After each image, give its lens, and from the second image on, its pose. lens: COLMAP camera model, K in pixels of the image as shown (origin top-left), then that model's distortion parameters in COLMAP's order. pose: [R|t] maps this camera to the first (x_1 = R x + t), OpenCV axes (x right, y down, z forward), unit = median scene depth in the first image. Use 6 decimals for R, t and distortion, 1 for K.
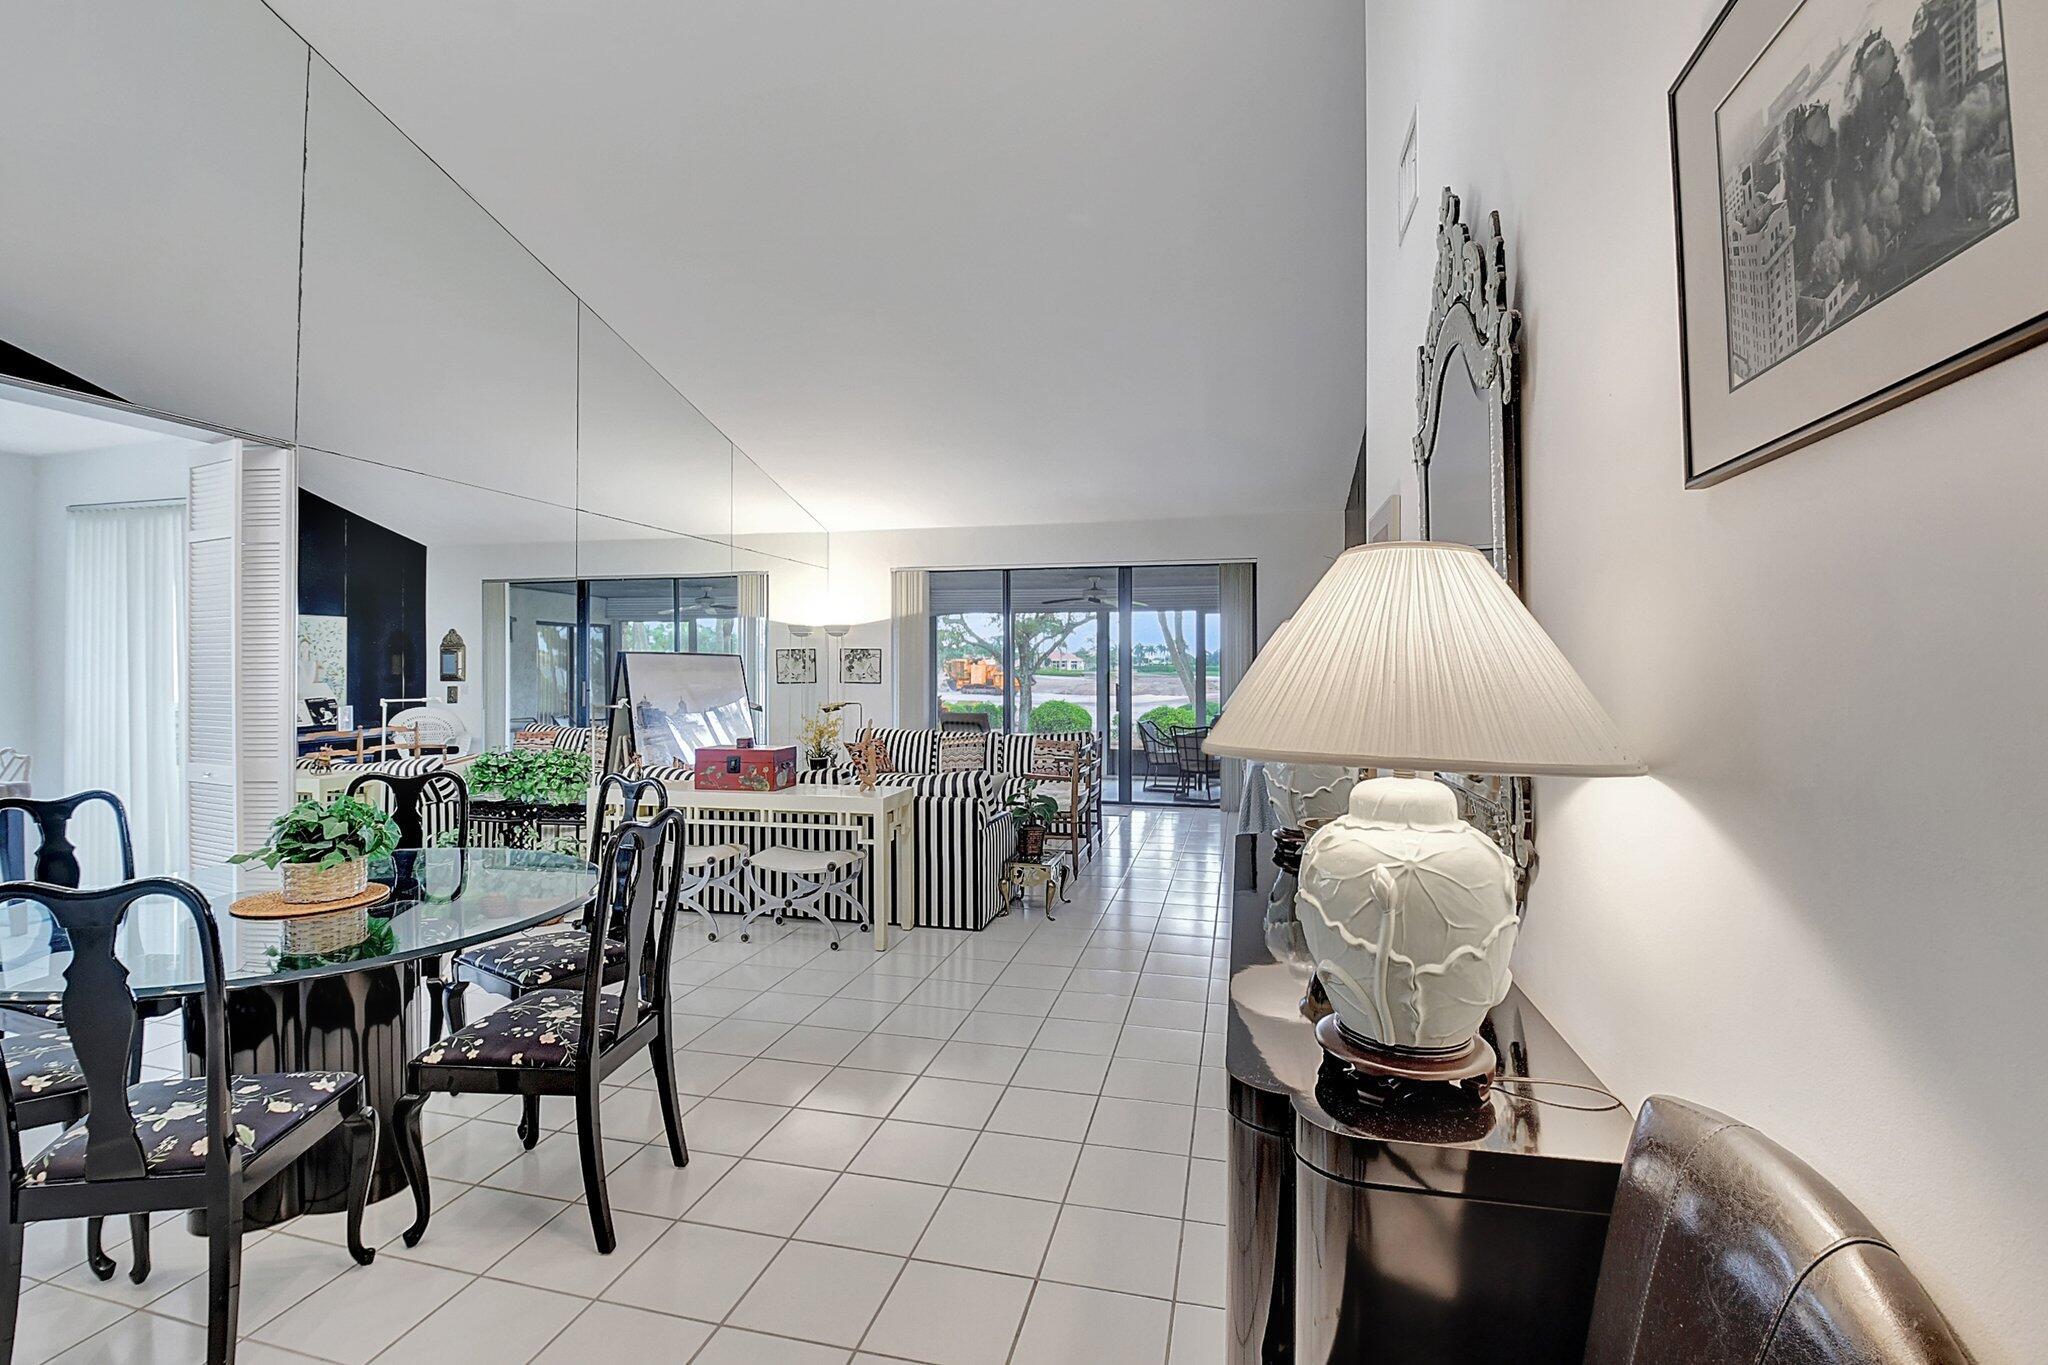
lens RADIAL K [[923.7, 0, 1024.2], [0, 923.7, 691.1], [0, 0, 1]] dist [-0.046913, -0.000280]
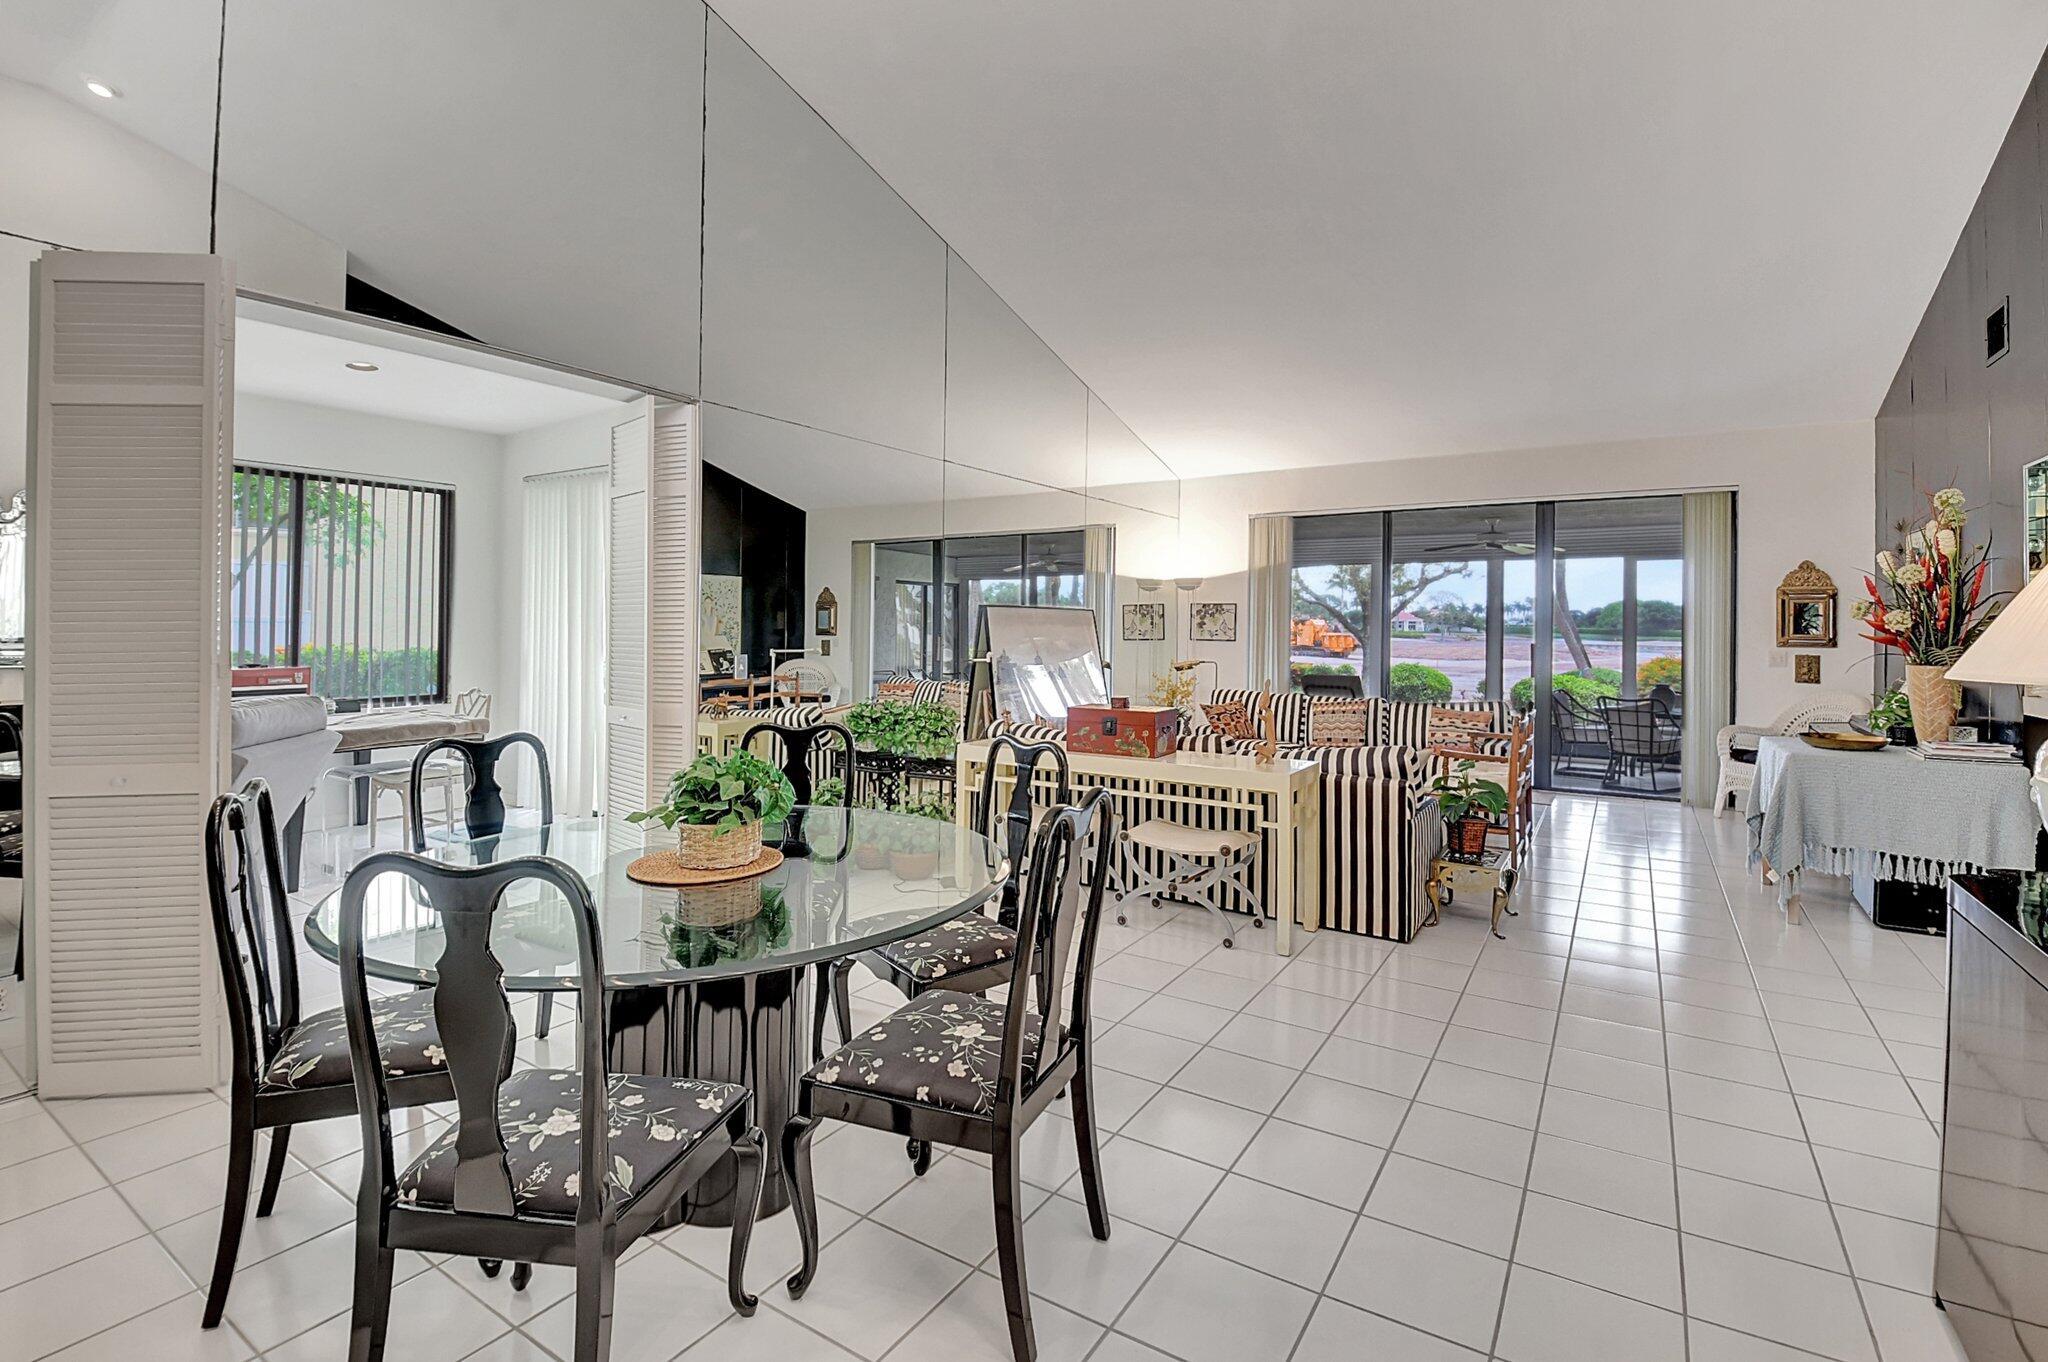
lens RADIAL K [[923.3, 0, 1016.0], [0, 923.3, 657.7], [0, 0, 1]] dist [-0.021242, 0.000001]
pose [[0.937605, 0.016678, -0.347303, -0.093154], [-0.014374, 0.999854, 0.009210, 0.006021], [0.347406, -0.003644, 0.937708, 0.119993]]
